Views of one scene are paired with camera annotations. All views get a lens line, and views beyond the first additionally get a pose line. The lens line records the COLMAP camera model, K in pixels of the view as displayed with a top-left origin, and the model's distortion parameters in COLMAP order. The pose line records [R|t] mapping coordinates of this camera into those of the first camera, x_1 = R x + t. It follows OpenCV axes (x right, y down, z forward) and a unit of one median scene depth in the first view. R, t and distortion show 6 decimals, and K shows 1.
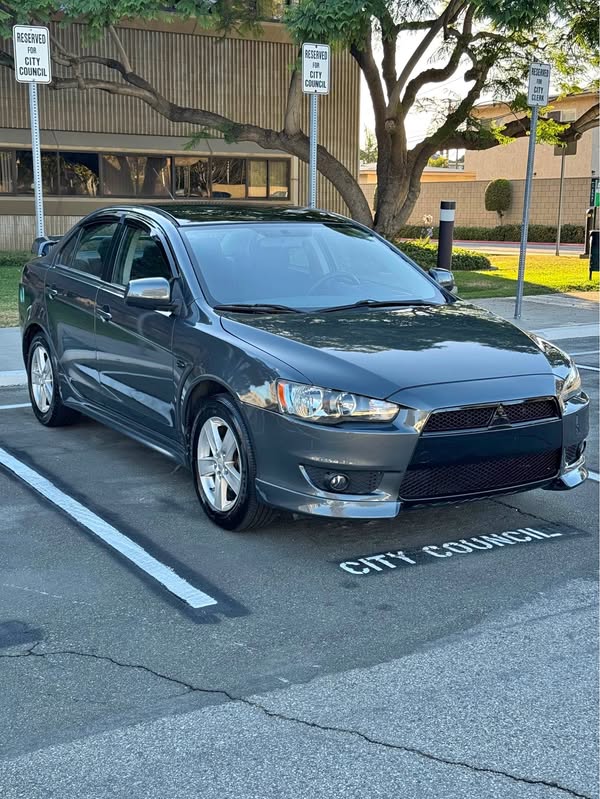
lens RADIAL K [[1095.2, 0, 300.0], [0, 1095.2, 399.5], [0, 0, 1]] dist [0.133527, -0.130968]
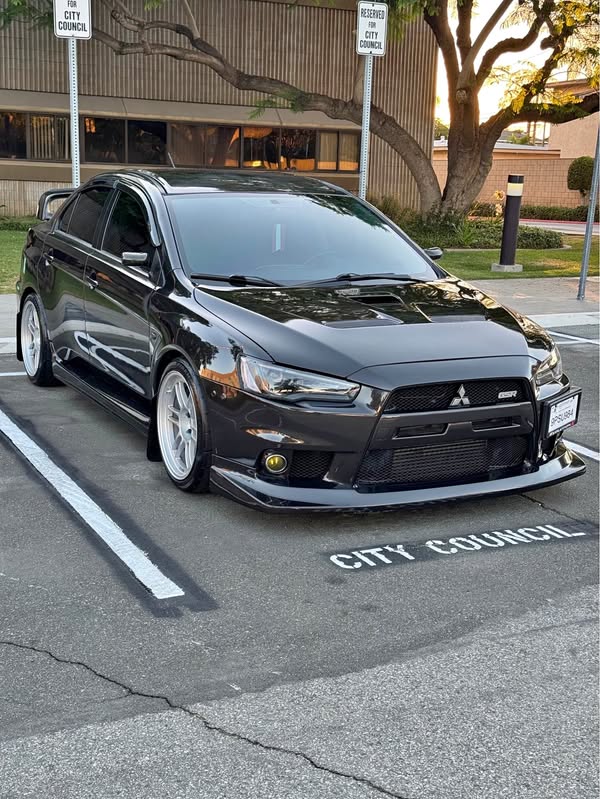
lens RADIAL K [[1095.2, 0, 300.0], [0, 1095.2, 399.5], [0, 0, 1]] dist [0.133527, -0.130968]
pose [[0.996933, 0.036005, -0.069486, 0.065635], [-0.034609, 0.999176, 0.021190, 0.001412], [0.070191, -0.018720, 0.997358, 0.087592]]
